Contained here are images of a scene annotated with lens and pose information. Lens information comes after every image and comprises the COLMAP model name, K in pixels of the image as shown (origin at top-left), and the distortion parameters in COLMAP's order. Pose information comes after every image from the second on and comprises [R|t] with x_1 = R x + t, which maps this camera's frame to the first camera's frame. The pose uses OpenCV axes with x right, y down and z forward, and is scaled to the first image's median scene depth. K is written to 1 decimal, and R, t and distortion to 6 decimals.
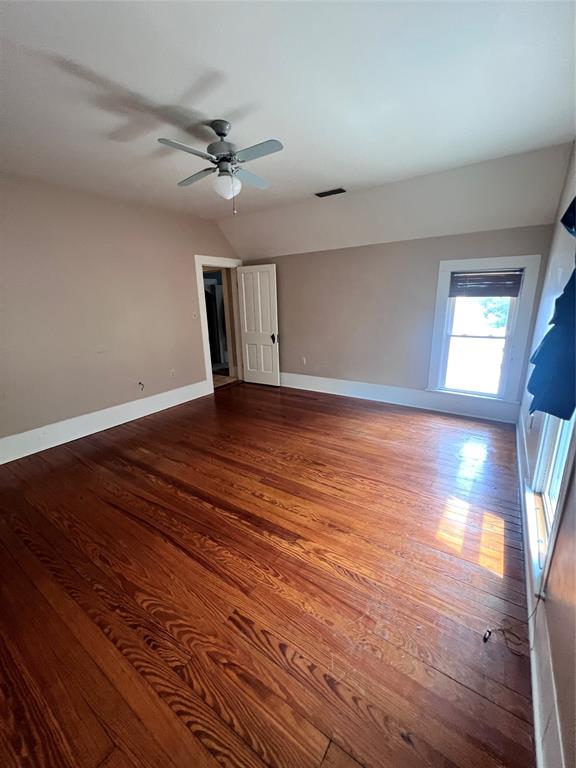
lens RADIAL K [[307.7, 0, 289.5], [0, 307.7, 382.5], [0, 0, 1]] dist [-0.003887, 0.000374]
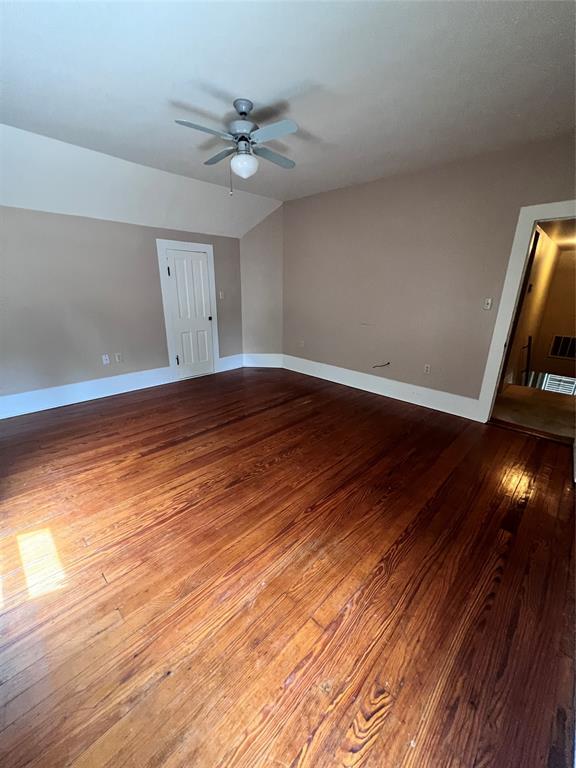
lens RADIAL K [[307.7, 0, 288.6], [0, 307.7, 382.5], [0, 0, 1]] dist [-0.003887, 0.000374]
pose [[-0.178139, 0.325247, -0.928699, 0.764886], [-0.263649, 0.893510, 0.363495, -0.321118], [0.948027, 0.309603, -0.073418, 1.153698]]
